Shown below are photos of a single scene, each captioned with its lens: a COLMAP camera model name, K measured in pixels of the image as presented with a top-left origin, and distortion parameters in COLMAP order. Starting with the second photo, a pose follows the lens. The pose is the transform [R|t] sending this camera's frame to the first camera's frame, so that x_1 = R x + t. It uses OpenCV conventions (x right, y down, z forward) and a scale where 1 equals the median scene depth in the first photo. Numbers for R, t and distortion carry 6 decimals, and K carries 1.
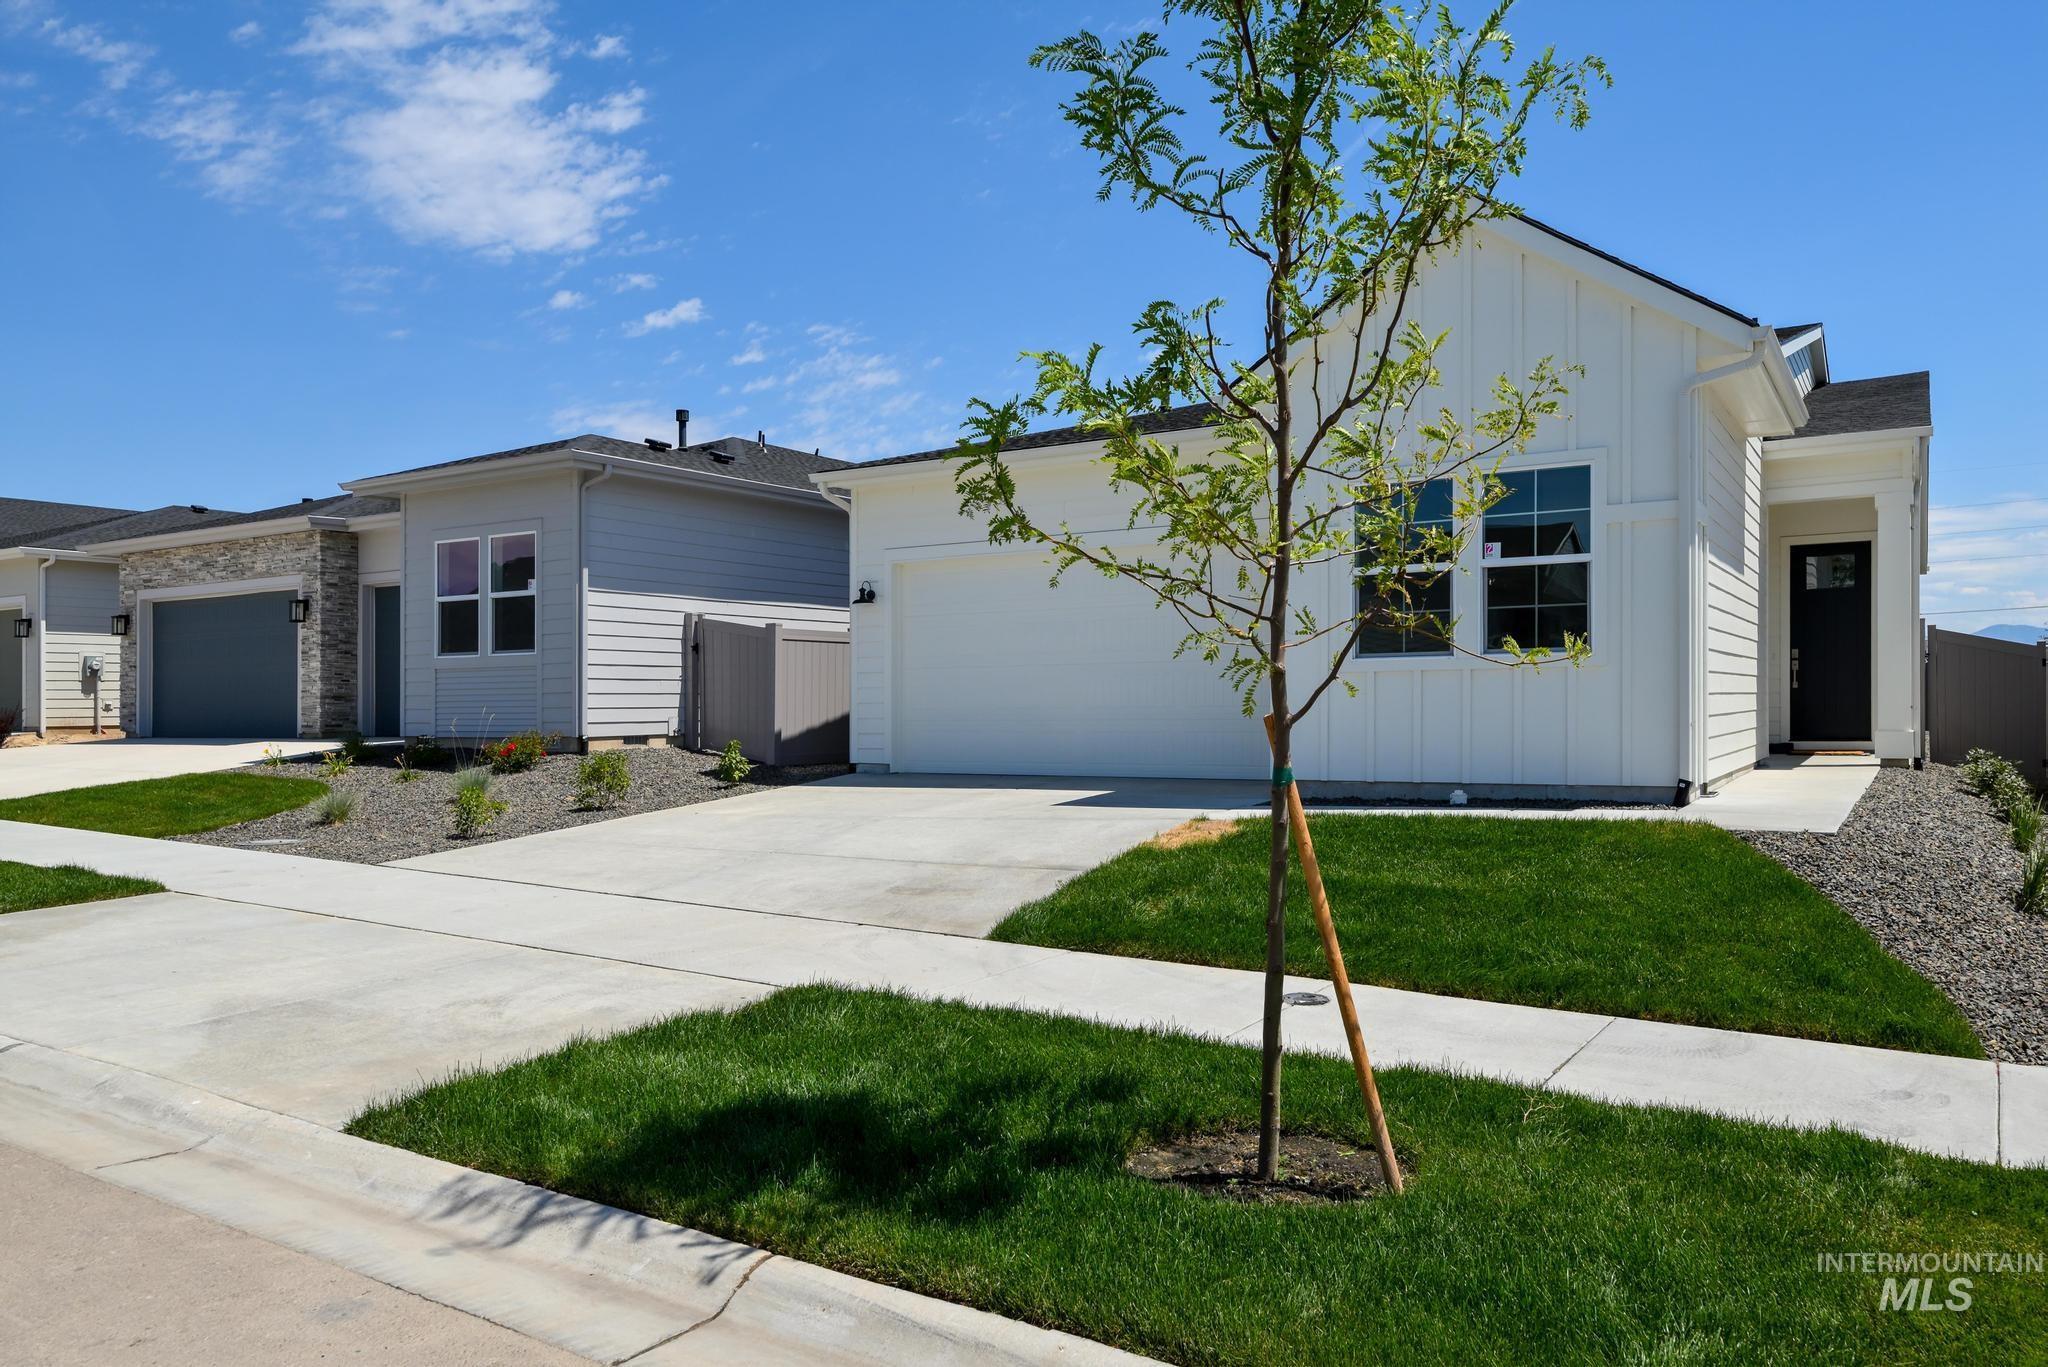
lens RADIAL K [[1479.5, 0, 1027.9], [0, 1479.5, 688.8], [0, 0, 1]] dist [-0.062935, -0.002073]
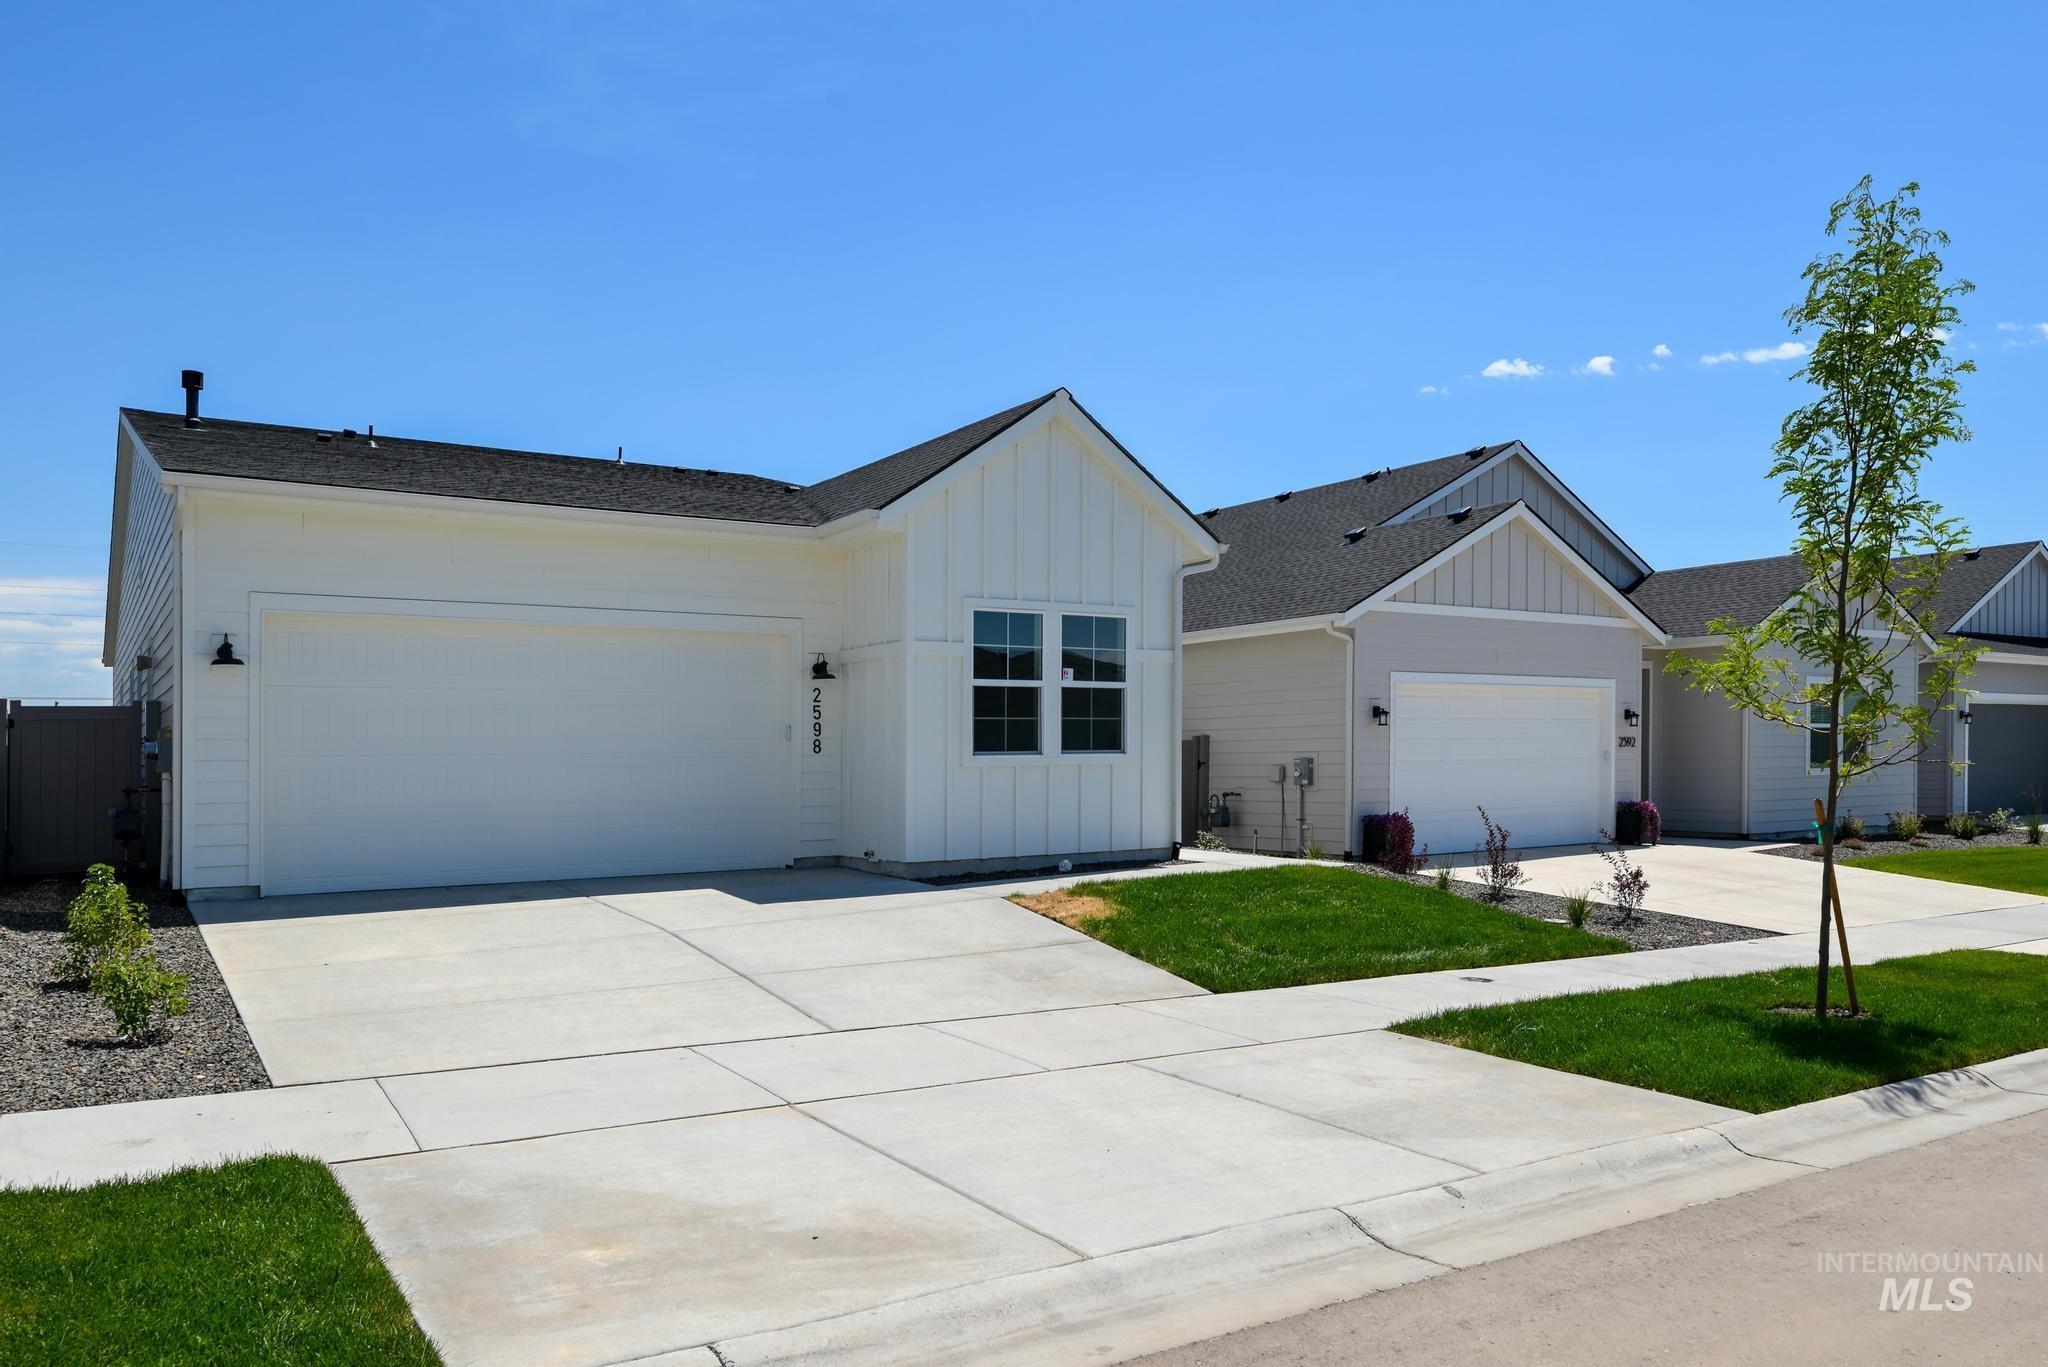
lens RADIAL K [[1479.5, 0, 1058.7], [0, 1479.5, 777.7], [0, 0, 1]] dist [-0.062935, -0.002073]
pose [[0.440243, 0.003383, 0.897872, -0.877319], [-0.015012, 0.999881, 0.003594, -0.006456], [-0.897753, -0.015061, 0.440241, 0.427539]]
